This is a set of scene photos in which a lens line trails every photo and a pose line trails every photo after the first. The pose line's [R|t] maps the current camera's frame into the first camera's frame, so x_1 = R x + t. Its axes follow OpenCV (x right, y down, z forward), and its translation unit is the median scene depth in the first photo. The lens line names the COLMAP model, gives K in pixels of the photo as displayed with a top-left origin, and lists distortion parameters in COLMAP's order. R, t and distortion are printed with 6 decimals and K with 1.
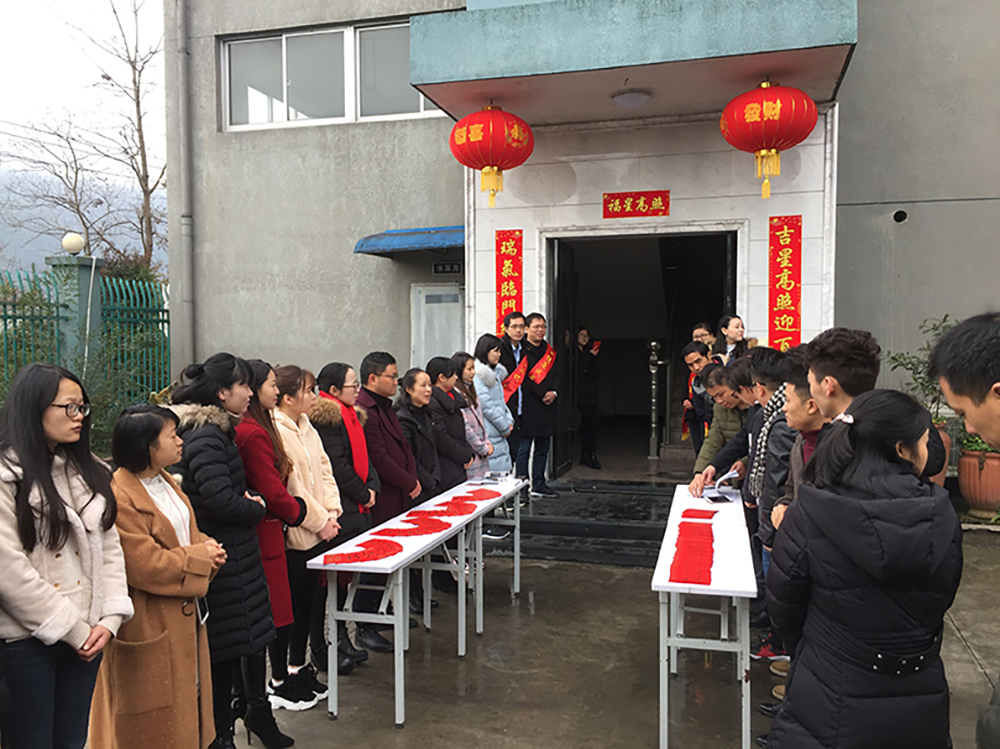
lens RADIAL K [[850.3, 0, 501.0], [0, 850.3, 377.7], [0, 0, 1]] dist [0.064996, -0.093312]
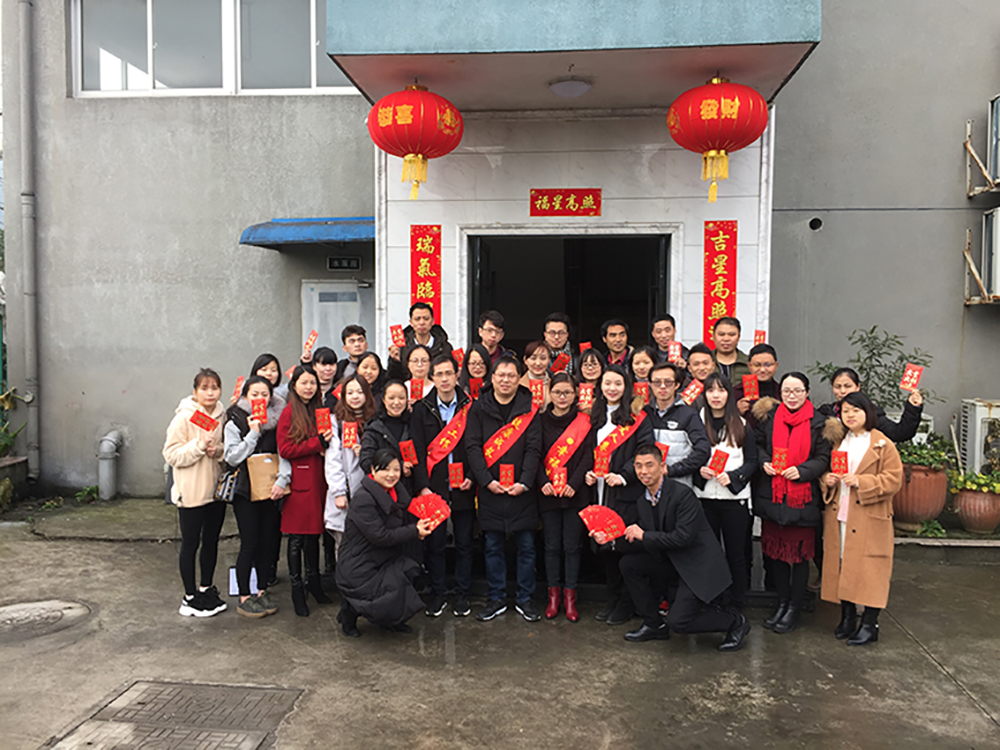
lens RADIAL K [[850.3, 0, 502.6], [0, 850.3, 378.8], [0, 0, 1]] dist [0.064996, -0.093312]
pose [[0.983848, -0.000271, 0.179007, -0.077052], [-0.002071, 0.999915, 0.012893, -0.023470], [-0.178995, -0.013055, 0.983763, 0.099871]]
